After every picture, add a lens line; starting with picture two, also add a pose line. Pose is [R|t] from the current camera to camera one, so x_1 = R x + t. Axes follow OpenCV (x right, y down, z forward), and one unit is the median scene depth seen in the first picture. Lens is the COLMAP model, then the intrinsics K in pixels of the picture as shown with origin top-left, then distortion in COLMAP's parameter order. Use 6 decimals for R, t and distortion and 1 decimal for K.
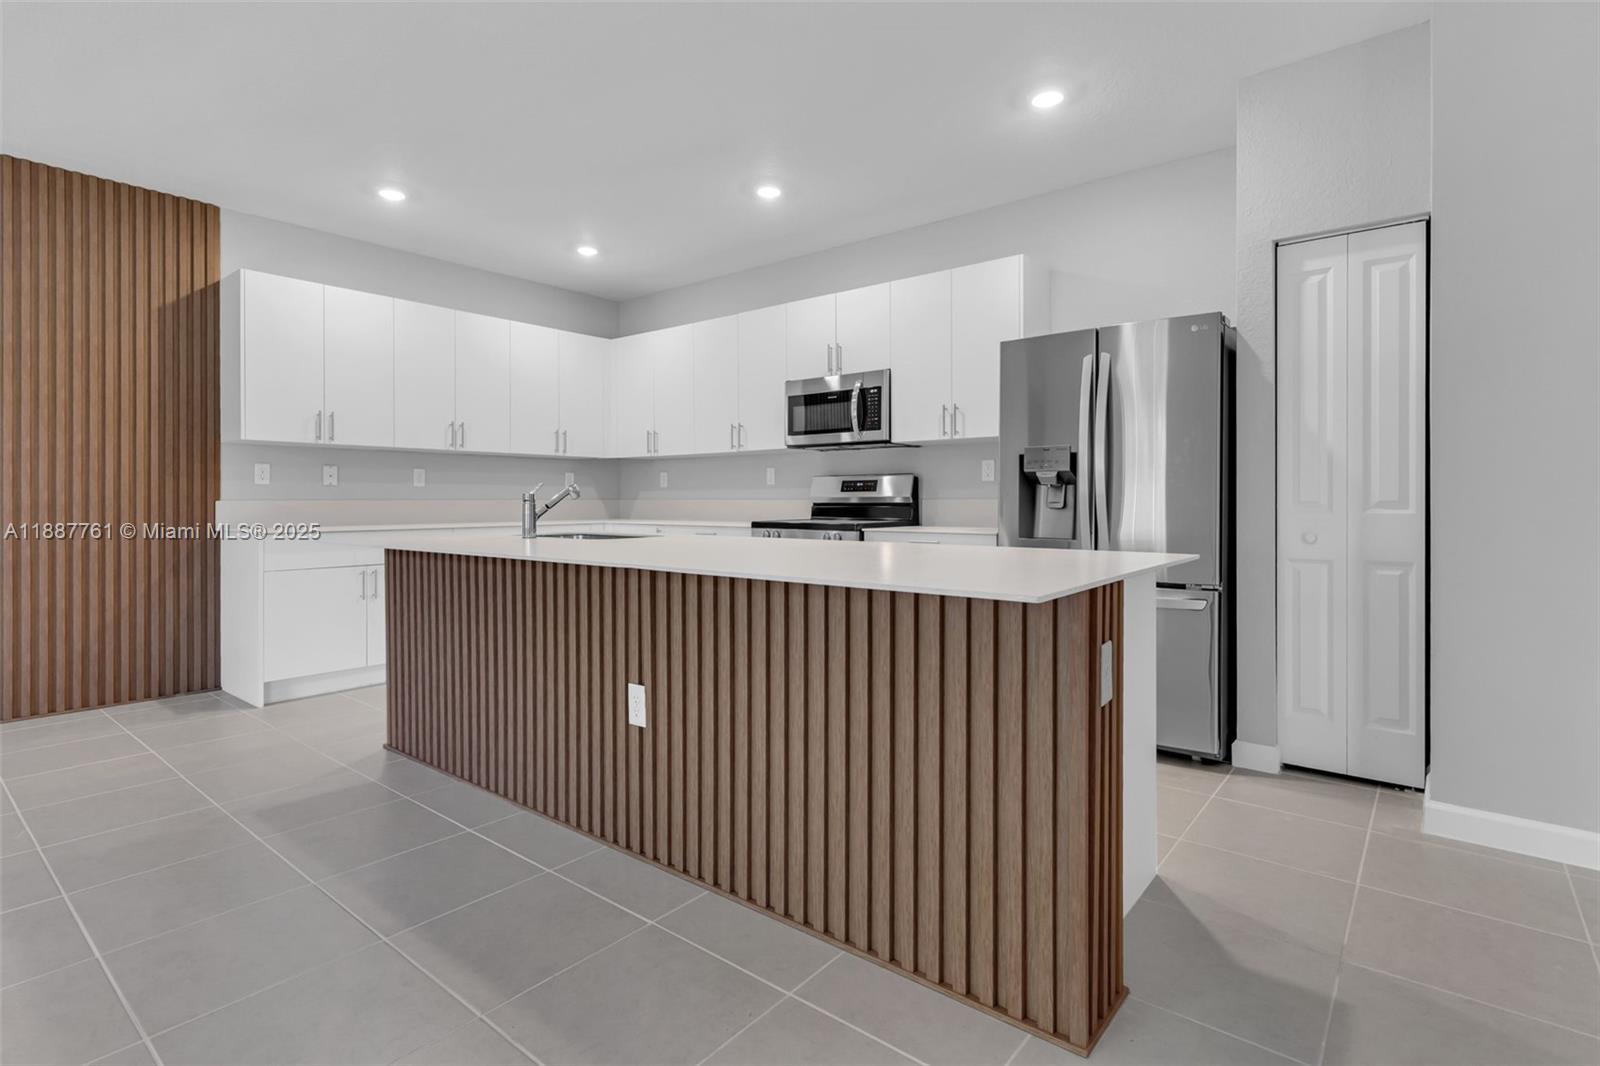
lens RADIAL K [[776.9, 0, 799.4], [0, 776.9, 505.5], [0, 0, 1]] dist [0.028785, -0.029755]
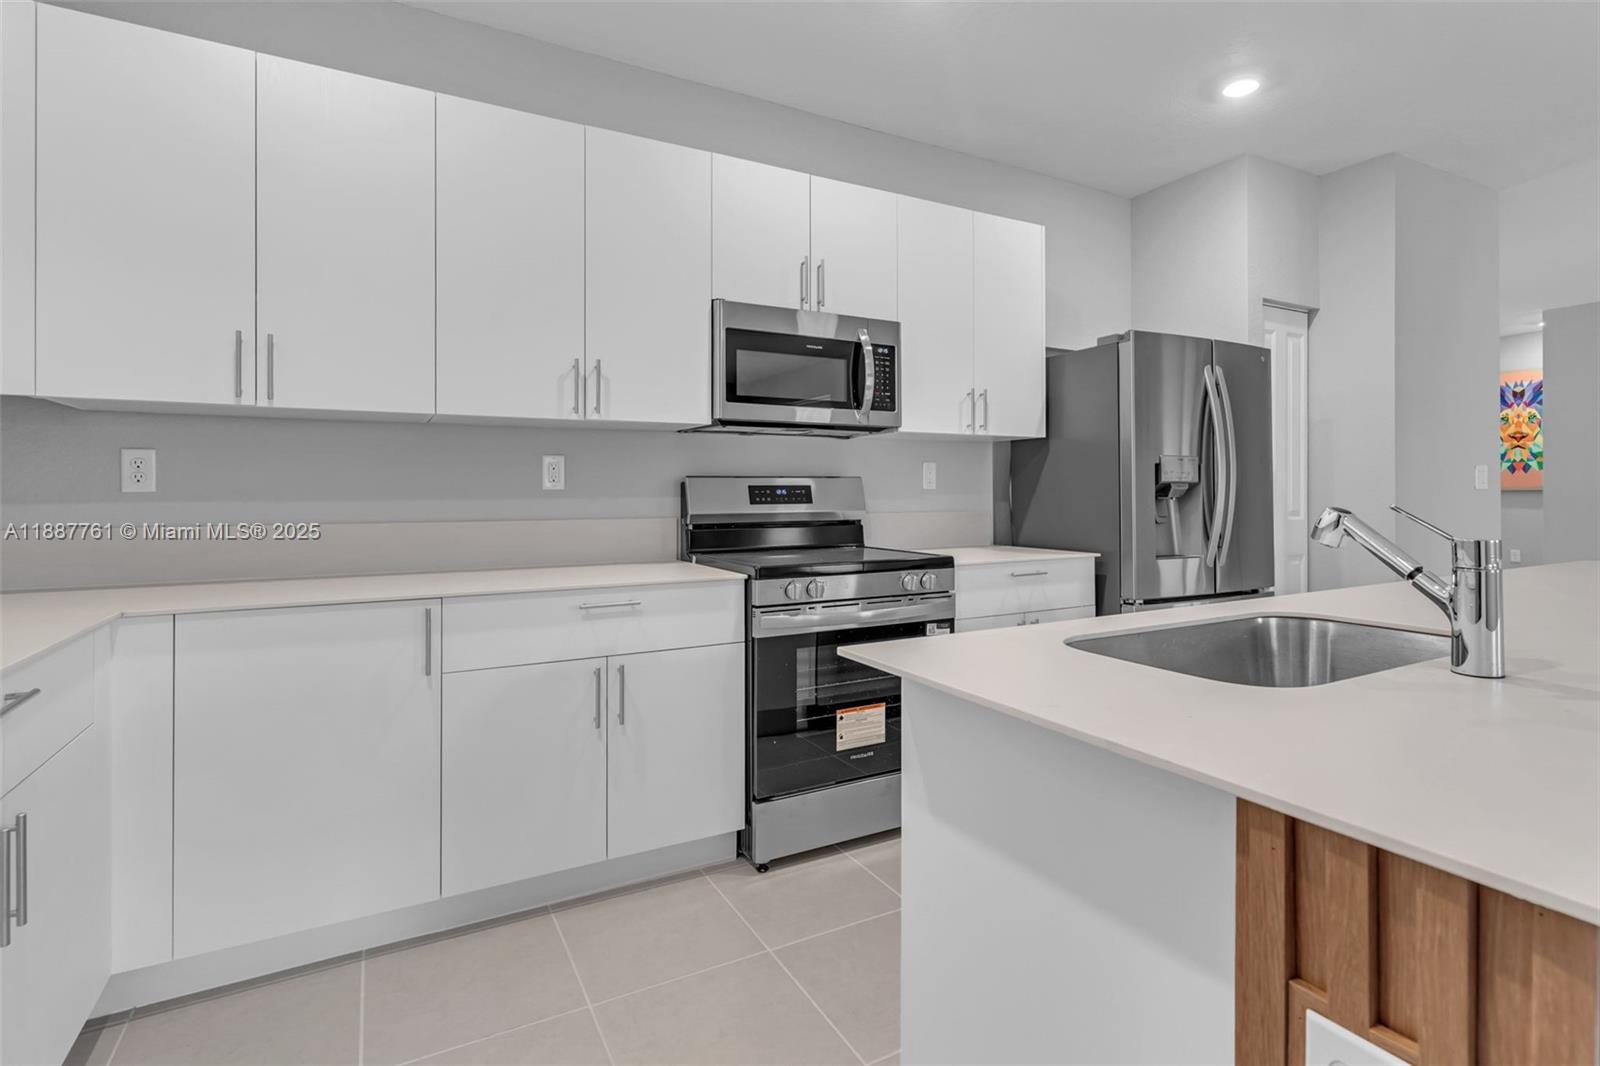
lens RADIAL K [[776.9, 0, 799.4], [0, 776.9, 505.5], [0, 0, 1]] dist [0.028785, -0.029755]
pose [[0.377670, -0.008363, 0.925902, -0.520989], [0.014816, 0.999886, 0.002988, -0.018855], [-0.925822, 0.012590, 0.377751, 0.789064]]
